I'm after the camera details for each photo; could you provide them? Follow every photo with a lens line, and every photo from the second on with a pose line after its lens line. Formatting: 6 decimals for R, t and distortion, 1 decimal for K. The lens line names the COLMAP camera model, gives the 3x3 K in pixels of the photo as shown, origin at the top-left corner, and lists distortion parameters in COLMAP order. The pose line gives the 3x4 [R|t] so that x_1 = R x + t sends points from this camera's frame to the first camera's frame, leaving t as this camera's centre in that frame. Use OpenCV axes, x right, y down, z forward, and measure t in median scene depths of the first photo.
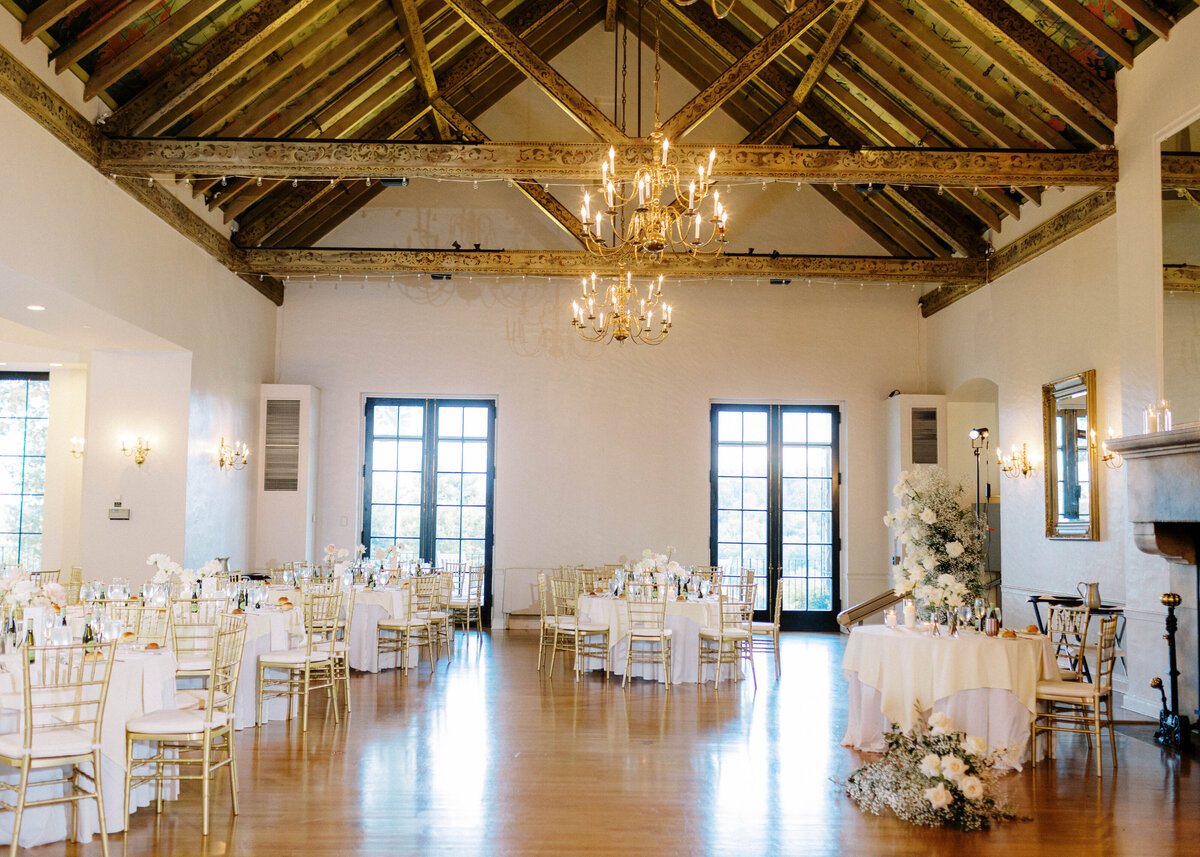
lens RADIAL K [[1249.3, 0, 598.5], [0, 1249.3, 428.2], [0, 0, 1]] dist [0.026306, 0.000000]
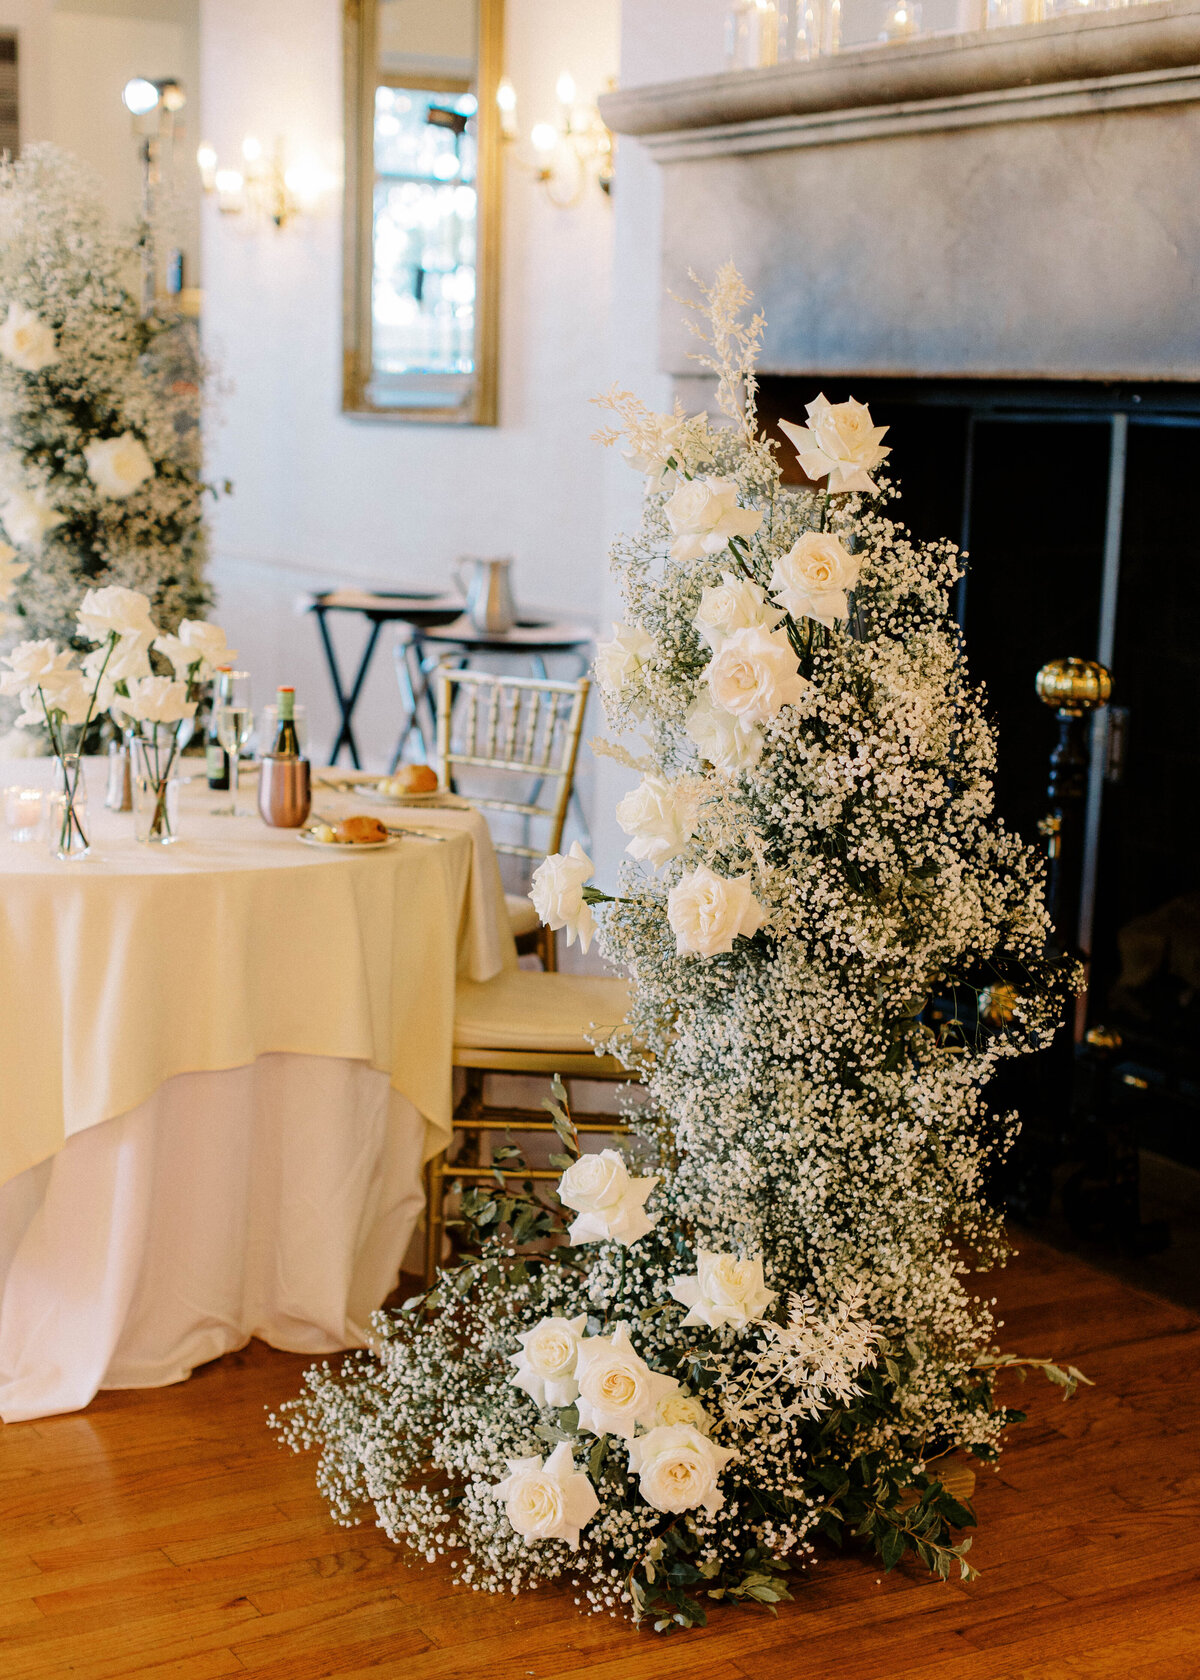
lens RADIAL K [[2598.5, 0, 592.4], [0, 2598.5, 839.6], [0, 0, 1]] dist [0.016170, 0.000000]
pose [[0.884063, -0.066823, 0.462566, 0.109858], [-0.050793, 0.970127, 0.237223, 0.036563], [-0.464600, -0.233215, 0.854259, 0.453907]]
